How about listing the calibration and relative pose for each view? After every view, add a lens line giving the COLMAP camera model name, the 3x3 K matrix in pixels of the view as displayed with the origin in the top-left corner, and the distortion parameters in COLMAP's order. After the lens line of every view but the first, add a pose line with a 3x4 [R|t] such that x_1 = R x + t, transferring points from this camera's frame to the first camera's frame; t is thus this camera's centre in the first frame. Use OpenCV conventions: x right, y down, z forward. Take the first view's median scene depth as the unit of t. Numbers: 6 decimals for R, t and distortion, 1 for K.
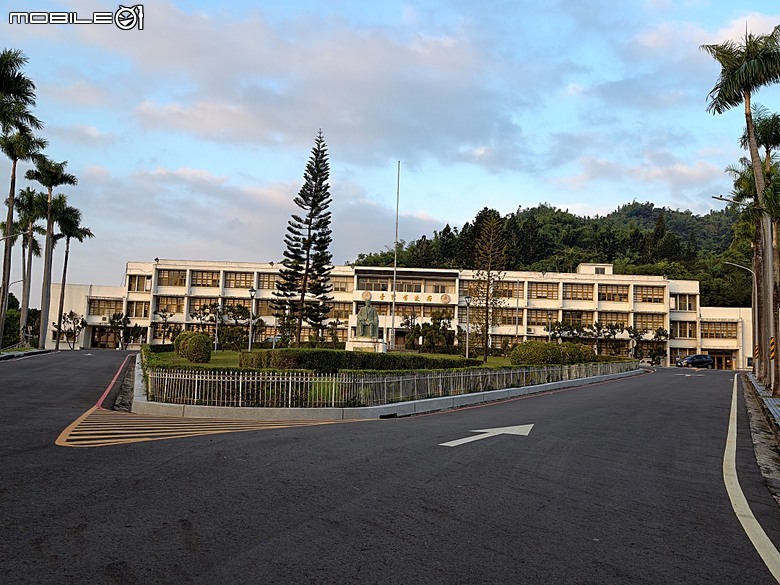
lens RADIAL K [[771.7, 0, 390.0], [0, 771.7, 292.5], [0, 0, 1]] dist [0.001419, 0.000051]
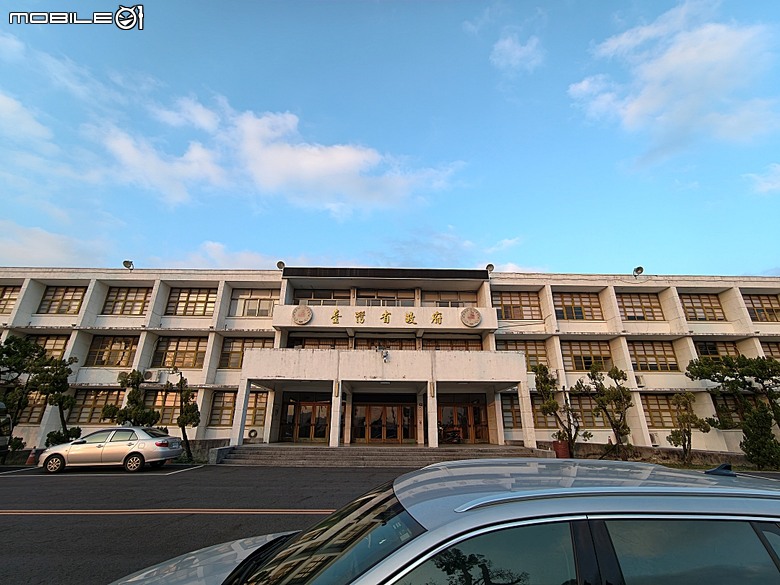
lens RADIAL K [[350.8, 0, 391.5], [0, 350.8, 295.3], [0, 0, 1]] dist [-0.020167, 0.001487]
pose [[0.994770, -0.000468, 0.102138, 0.001696], [0.023294, 0.974675, -0.222408, 0.040794], [-0.099447, 0.223624, 0.969589, 0.781941]]
